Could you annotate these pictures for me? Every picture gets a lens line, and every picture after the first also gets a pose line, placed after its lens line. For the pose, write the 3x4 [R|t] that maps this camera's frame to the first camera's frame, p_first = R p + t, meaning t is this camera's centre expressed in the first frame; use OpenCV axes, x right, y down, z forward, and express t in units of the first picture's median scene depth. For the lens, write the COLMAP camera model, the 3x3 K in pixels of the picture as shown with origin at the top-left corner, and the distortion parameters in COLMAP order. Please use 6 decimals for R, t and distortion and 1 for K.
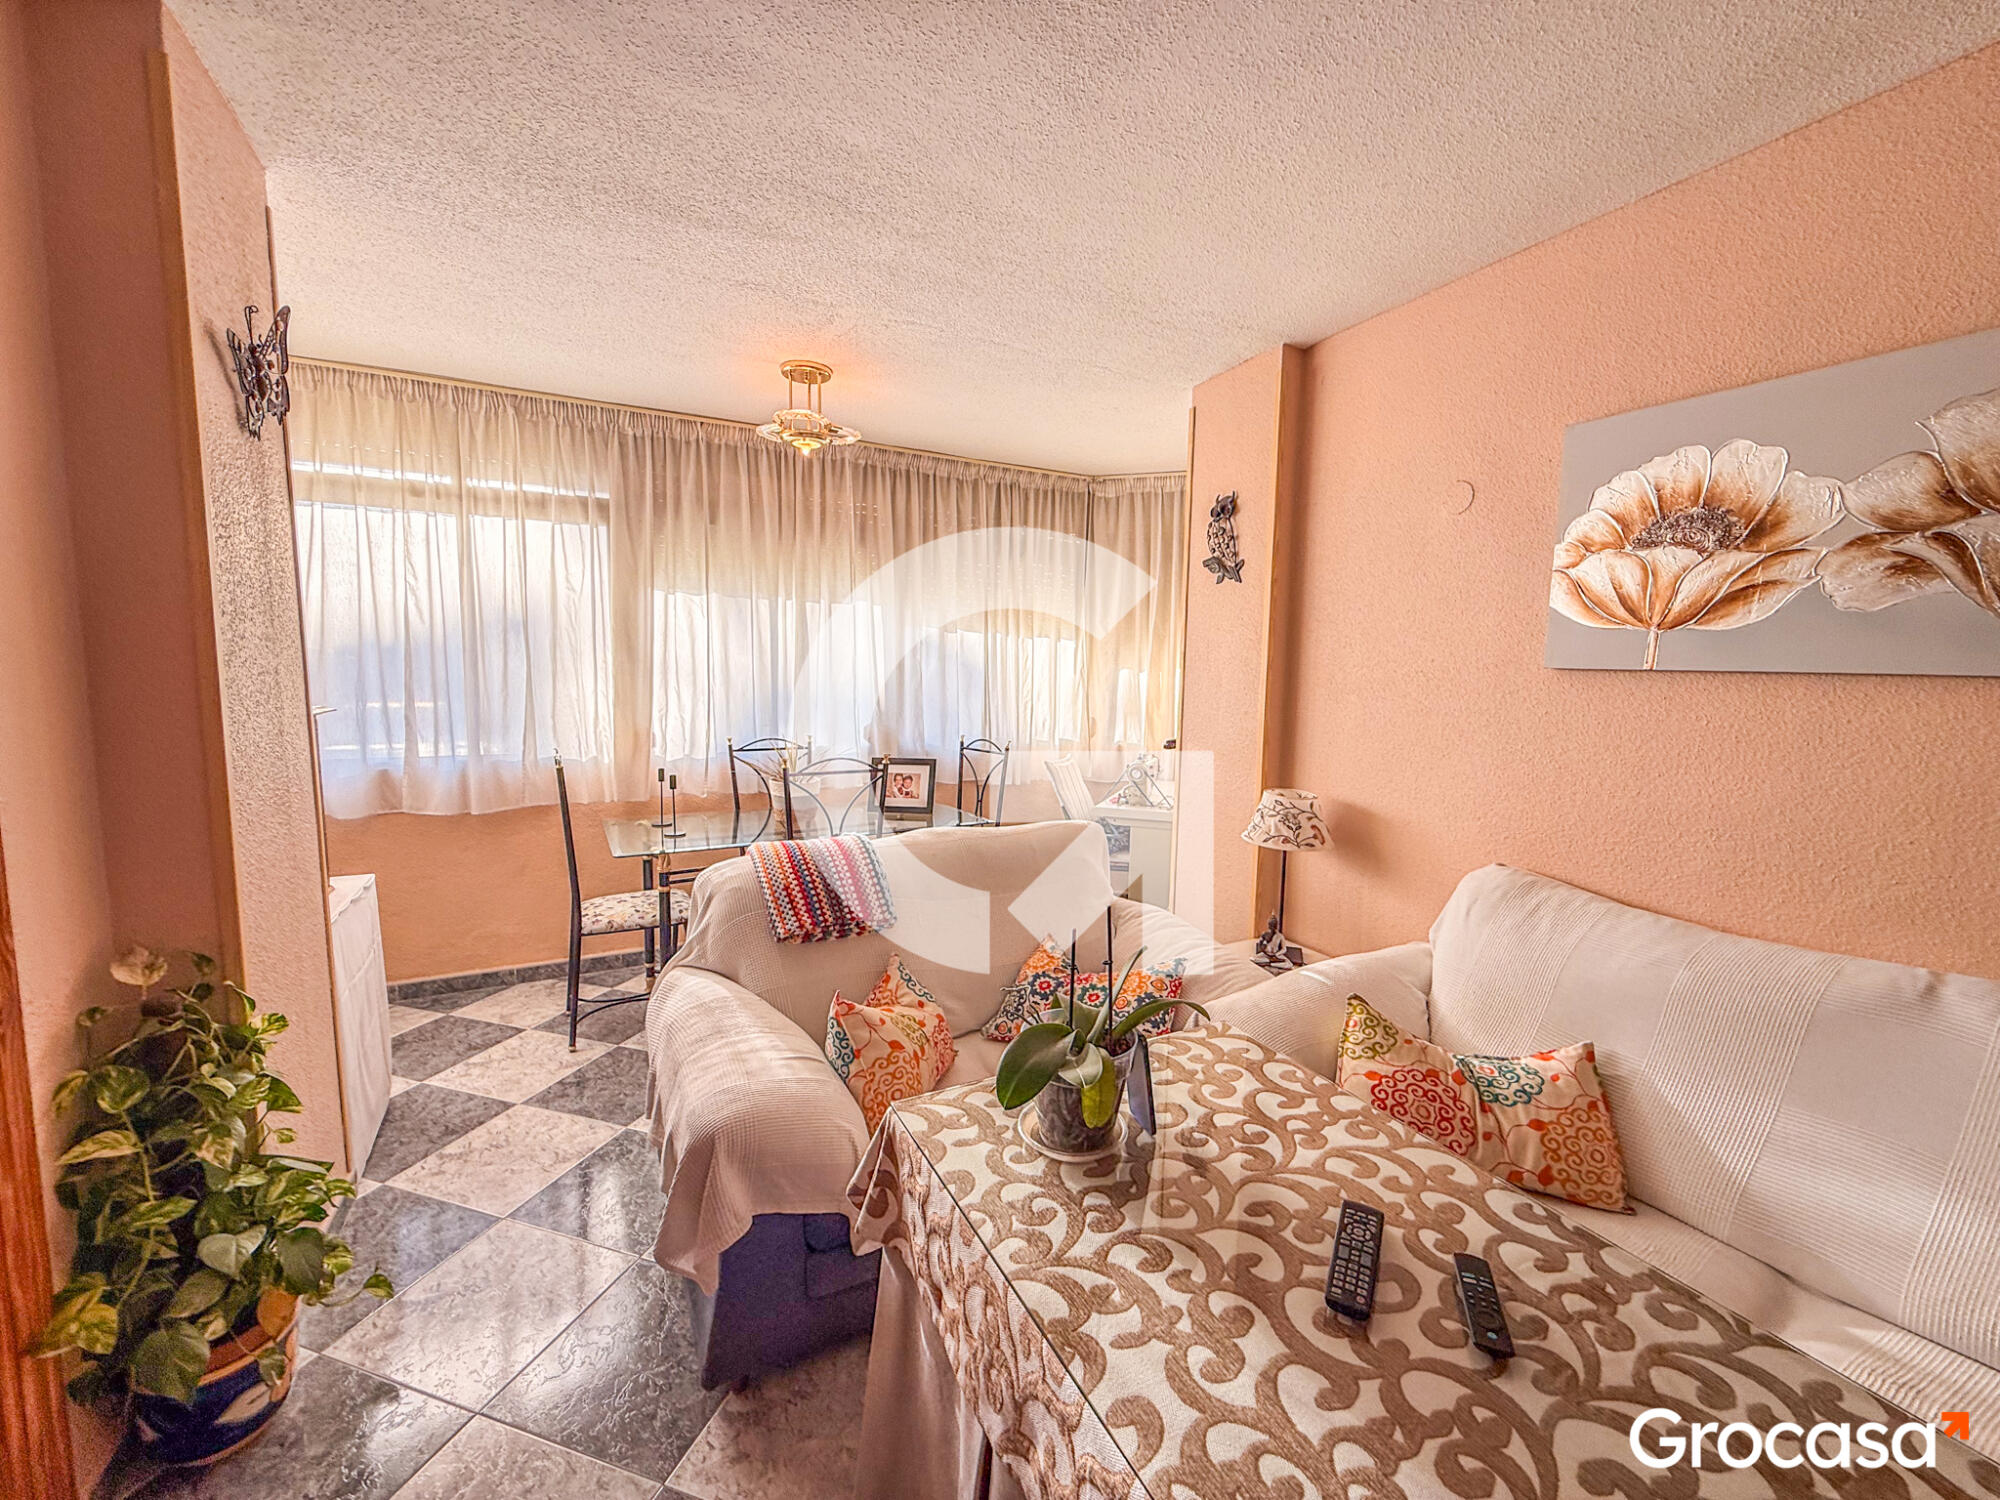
lens RADIAL K [[799.8, 0, 1002.2], [0, 799.8, 745.8], [0, 0, 1]] dist [0.001057, -0.000244]
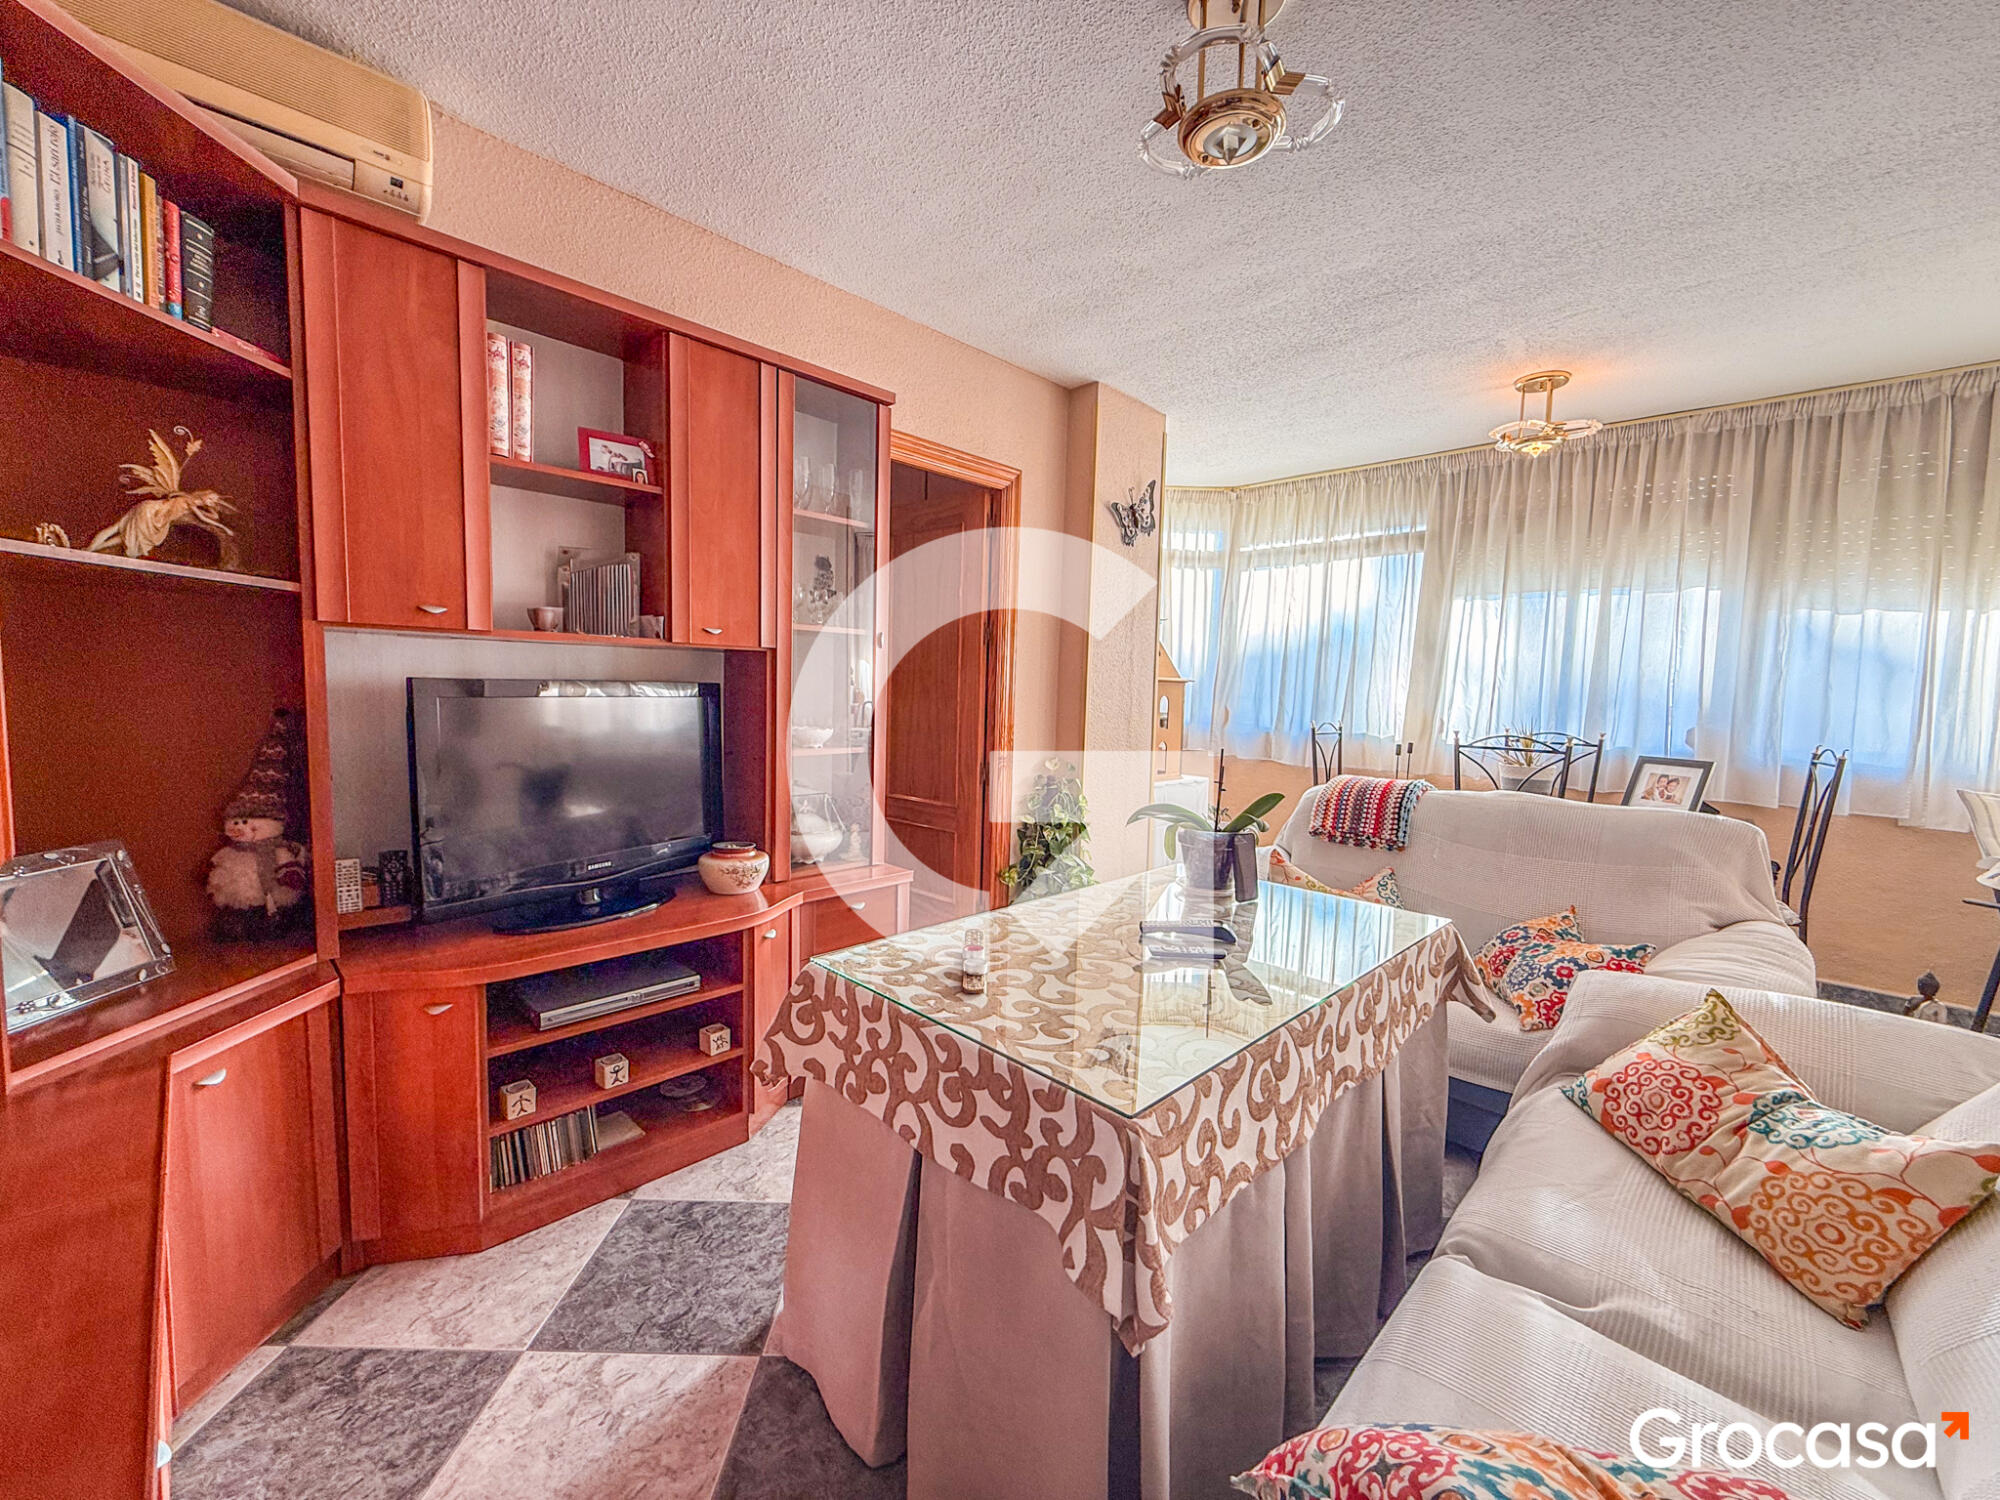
lens RADIAL K [[799.8, 0, 1002.0], [0, 799.8, 748.2], [0, 0, 1]] dist [0.001057, -0.000244]
pose [[0.310859, 0.067969, -0.948023, 0.513891], [-0.115610, 0.992738, 0.033267, 0.064399], [0.943399, 0.099259, 0.316459, 0.015410]]
